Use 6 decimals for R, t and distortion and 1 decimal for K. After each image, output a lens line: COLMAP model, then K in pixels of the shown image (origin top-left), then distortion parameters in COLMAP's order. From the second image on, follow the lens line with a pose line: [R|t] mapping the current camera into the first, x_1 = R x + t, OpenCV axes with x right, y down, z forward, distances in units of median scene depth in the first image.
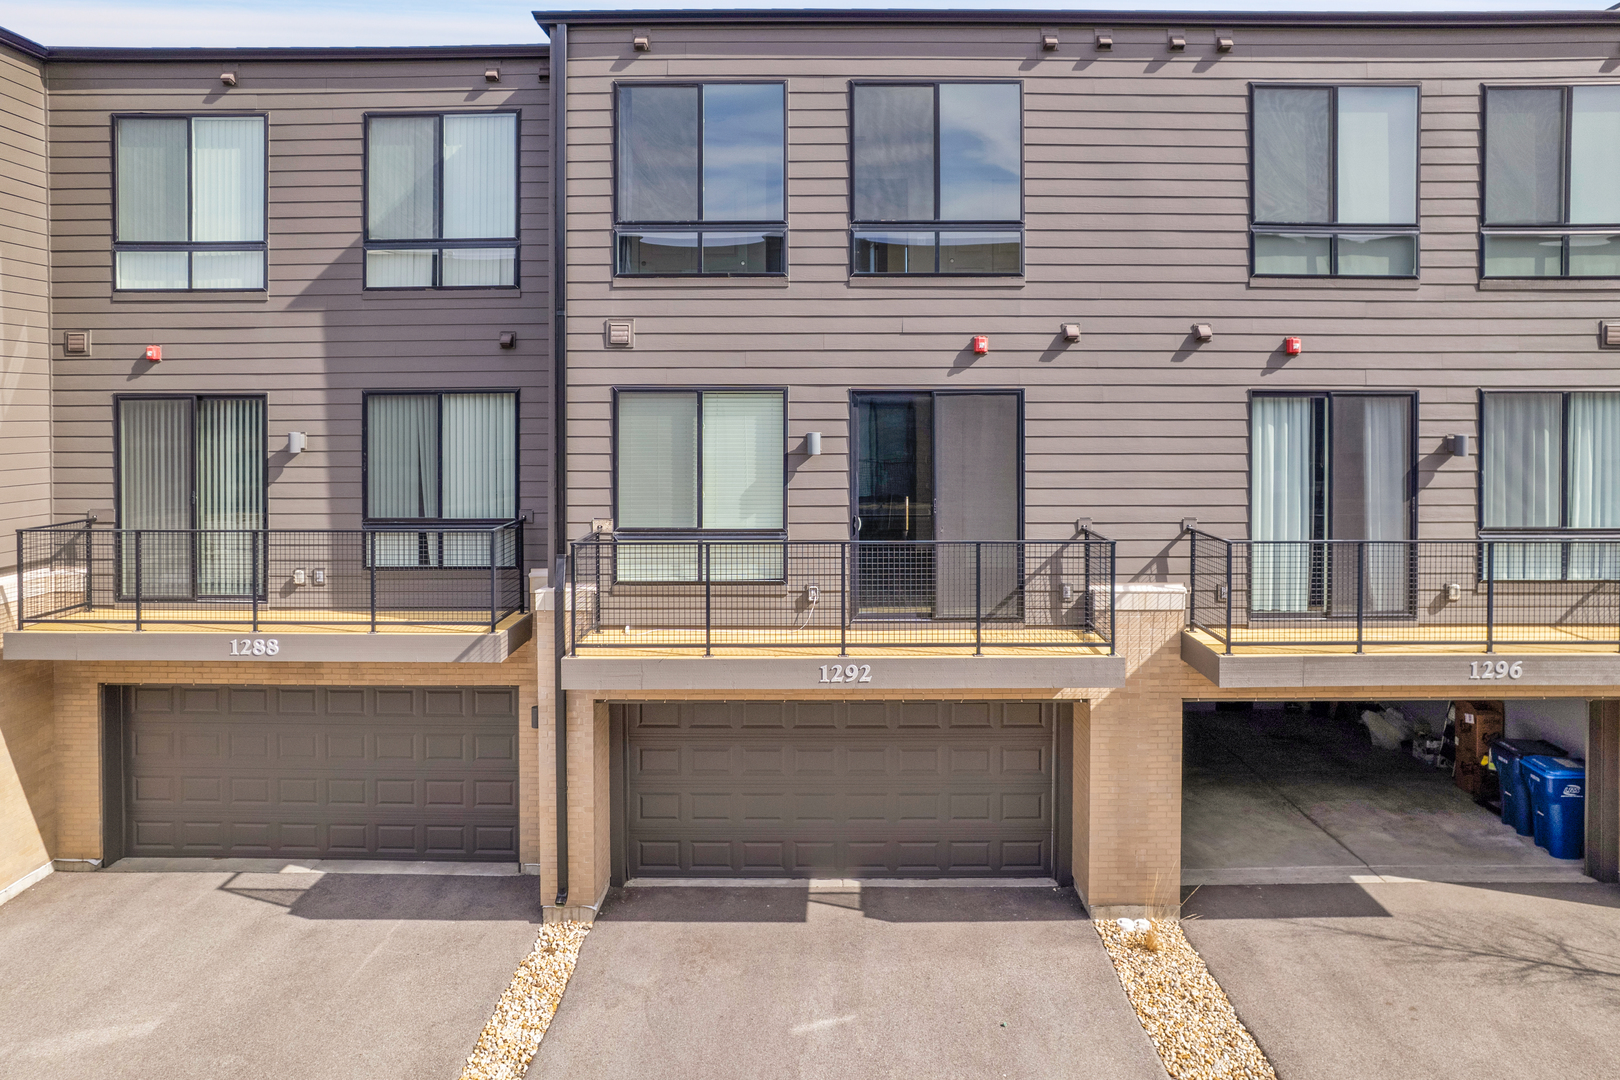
lens RADIAL K [[1138.0, 0, 810.0], [0, 1138.0, 540.0], [0, 0, 1]] dist [-0.103150, 0.103192]
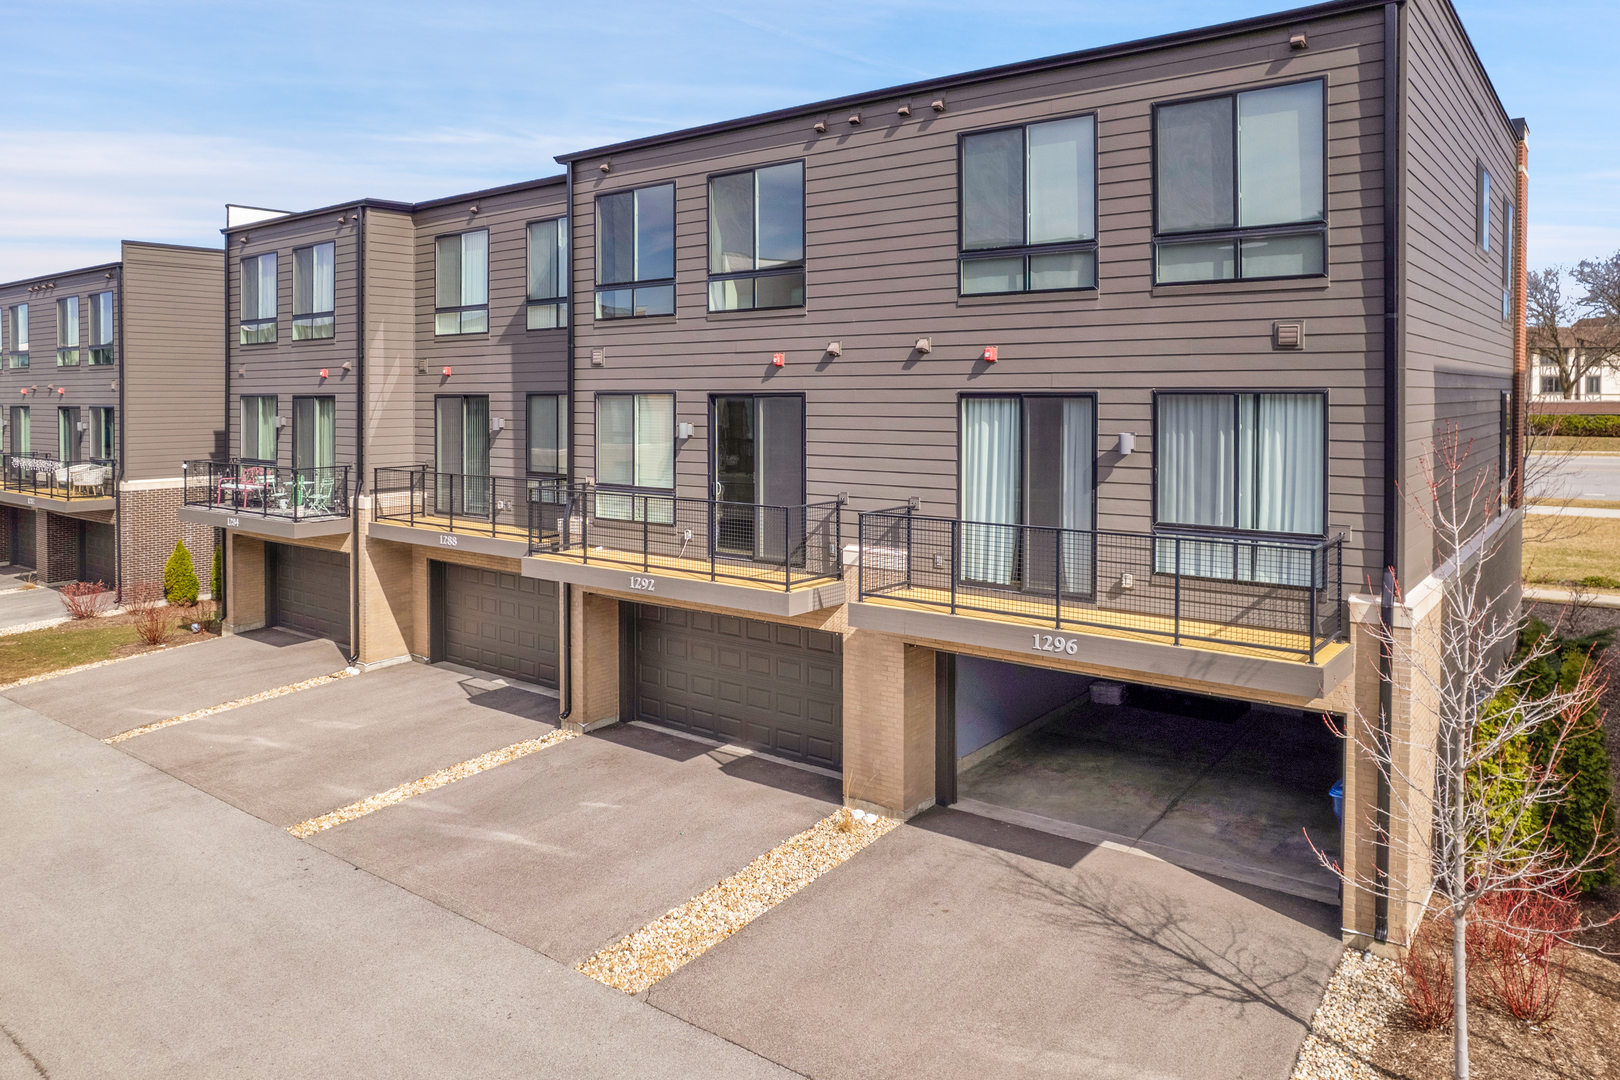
lens RADIAL K [[1094.7, 0, 833.0], [0, 1094.7, 578.1], [0, 0, 1]] dist [-0.054541, 0.002275]
pose [[0.800279, 0.100460, -0.591153, 0.967065], [-0.077447, 0.994925, 0.064233, -0.001415], [0.594606, -0.005621, 0.803998, -0.014033]]
